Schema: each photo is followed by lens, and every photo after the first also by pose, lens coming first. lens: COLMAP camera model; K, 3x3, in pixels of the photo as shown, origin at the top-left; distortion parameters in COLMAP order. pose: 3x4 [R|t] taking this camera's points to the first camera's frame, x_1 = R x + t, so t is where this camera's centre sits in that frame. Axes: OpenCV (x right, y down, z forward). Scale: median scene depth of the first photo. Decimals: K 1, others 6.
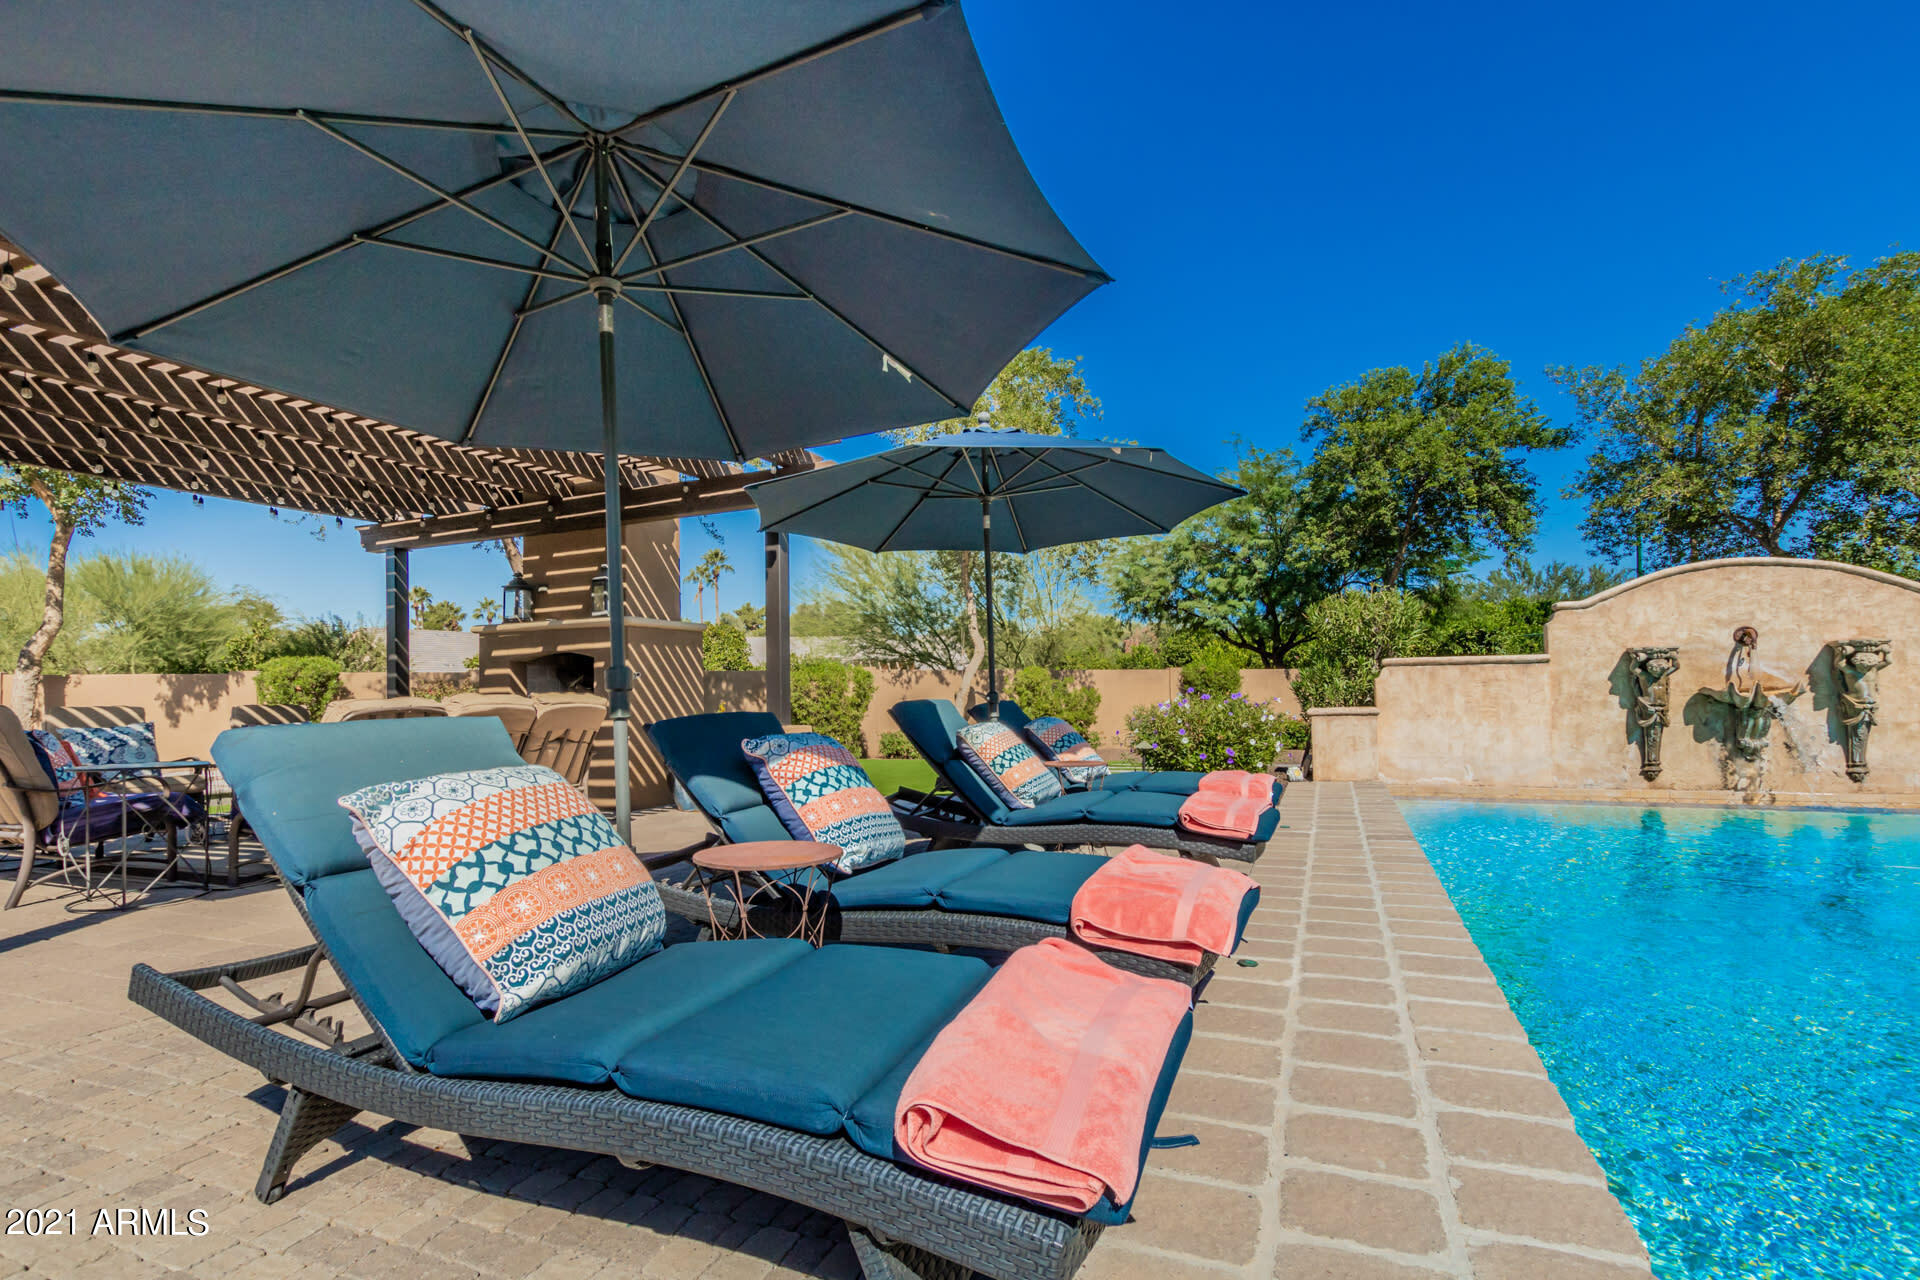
lens RADIAL K [[901.5, 0, 947.9], [0, 901.5, 669.5], [0, 0, 1]] dist [-0.000198, 0.000530]
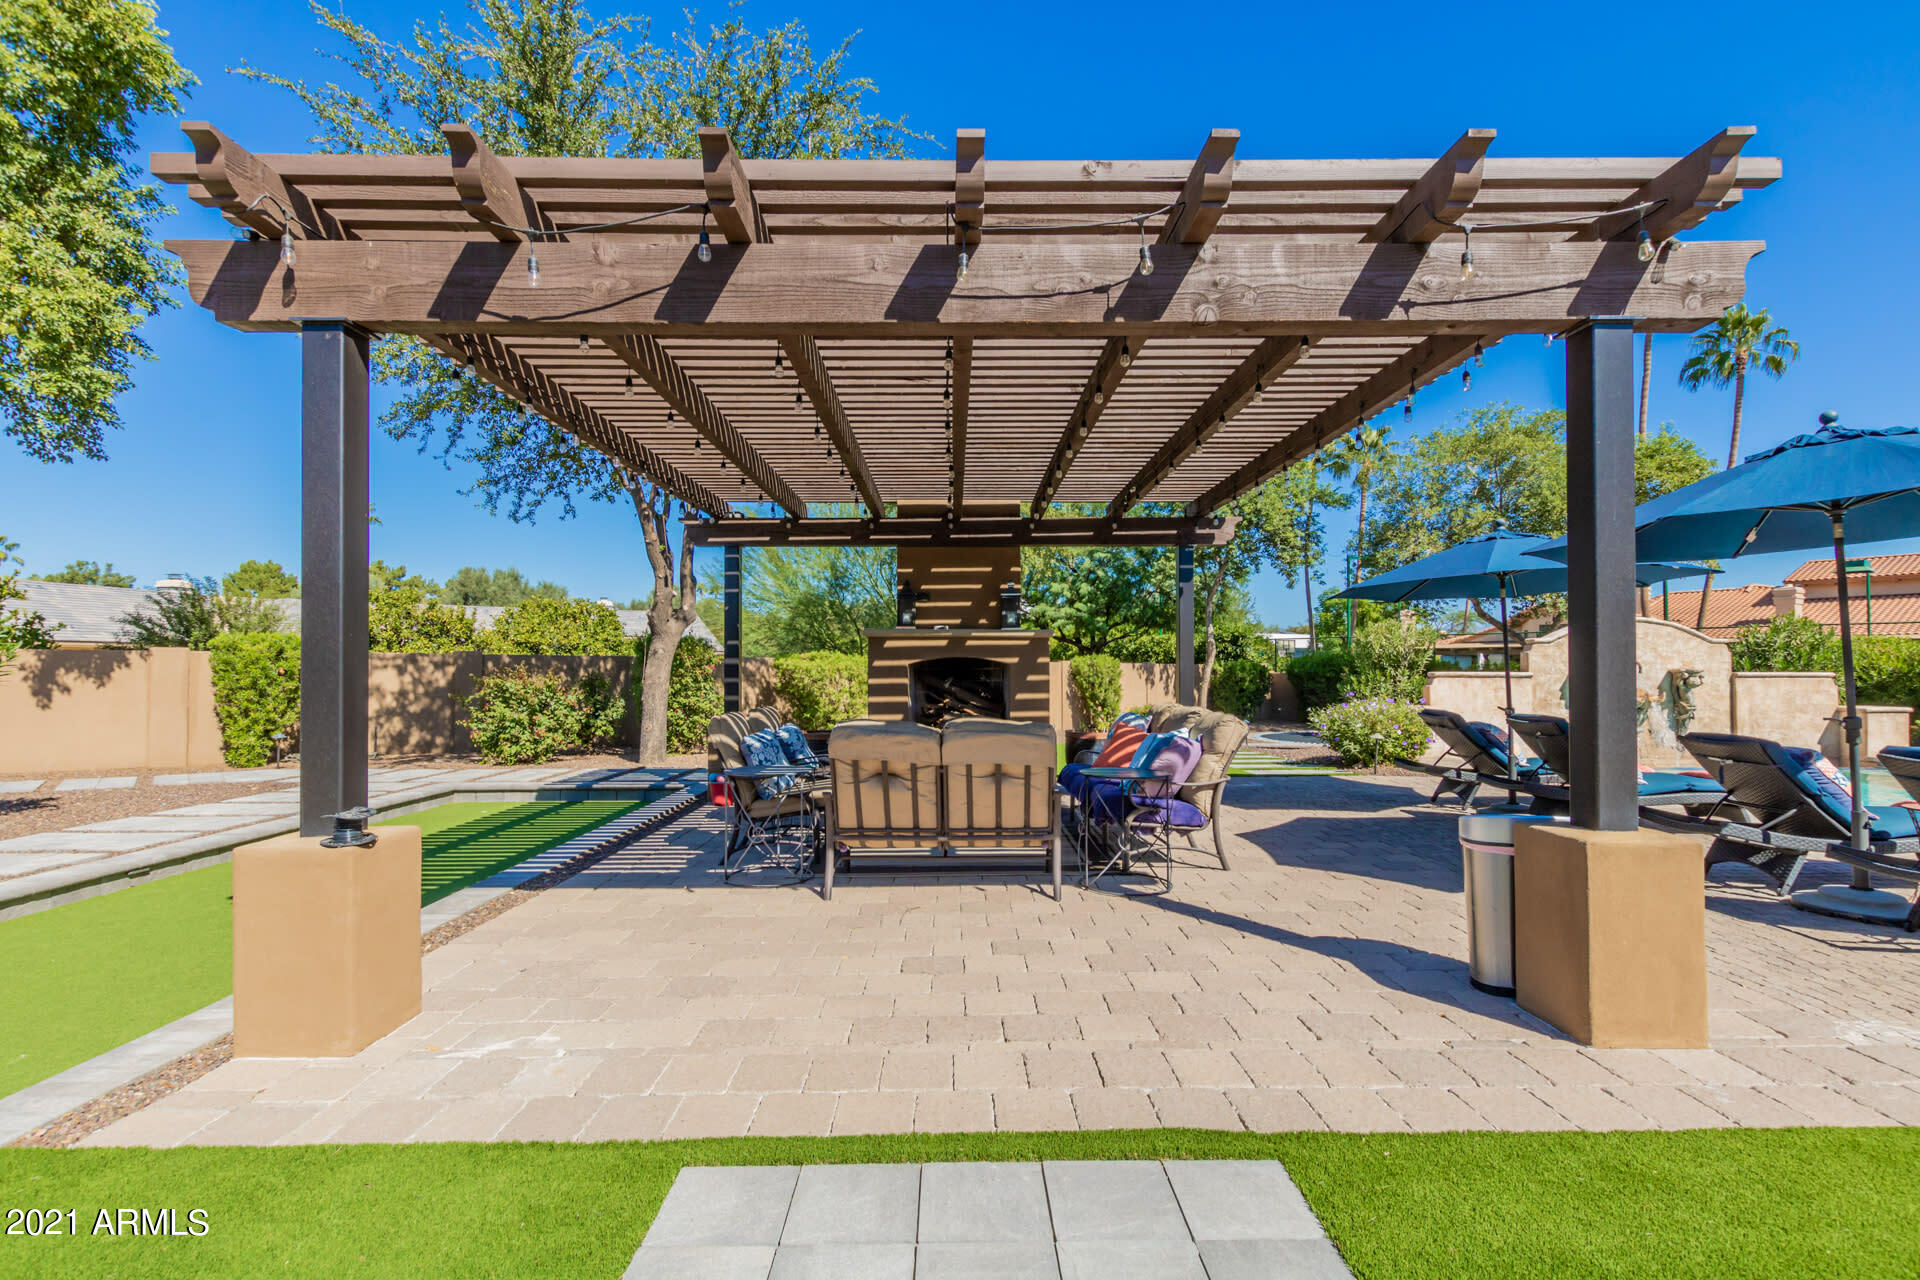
lens RADIAL K [[877.5, 0, 958.4], [0, 877.5, 652.6], [0, 0, 1]] dist [0.001066, 0.000339]
pose [[0.917975, 0.024734, 0.395867, -0.839599], [-0.027081, 0.999633, 0.000341, -0.025167], [-0.395713, -0.011033, 0.918308, 0.016789]]
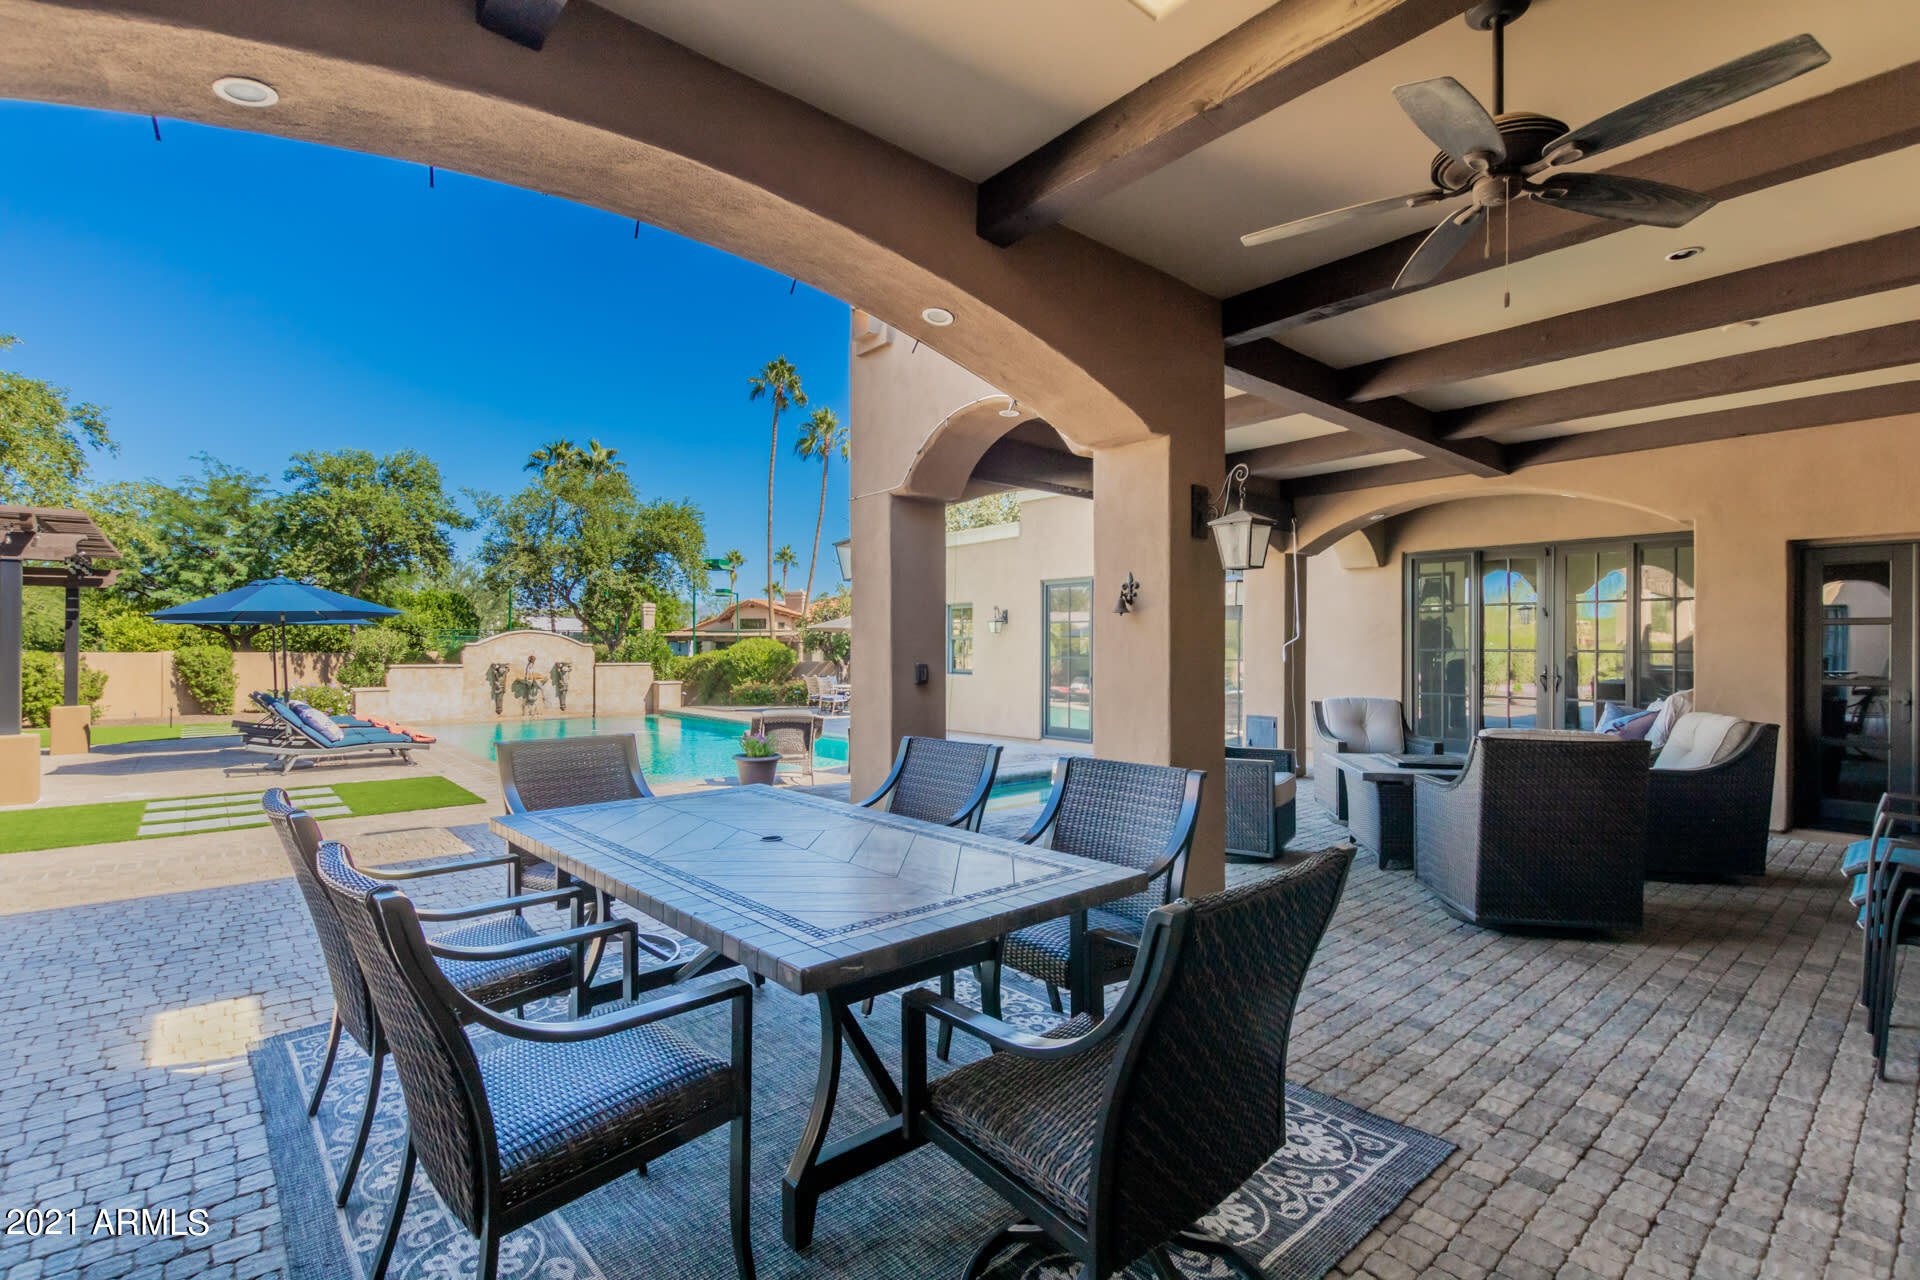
lens RADIAL K [[877.5, 0, 958.4], [0, 877.5, 652.6], [0, 0, 1]] dist [0.001066, 0.000339]
pose [[0.441205, 0.014176, 0.897294, -0.895915], [-0.034951, 0.999388, 0.001397, -0.101819], [-0.896725, -0.031978, 0.441431, -1.281059]]
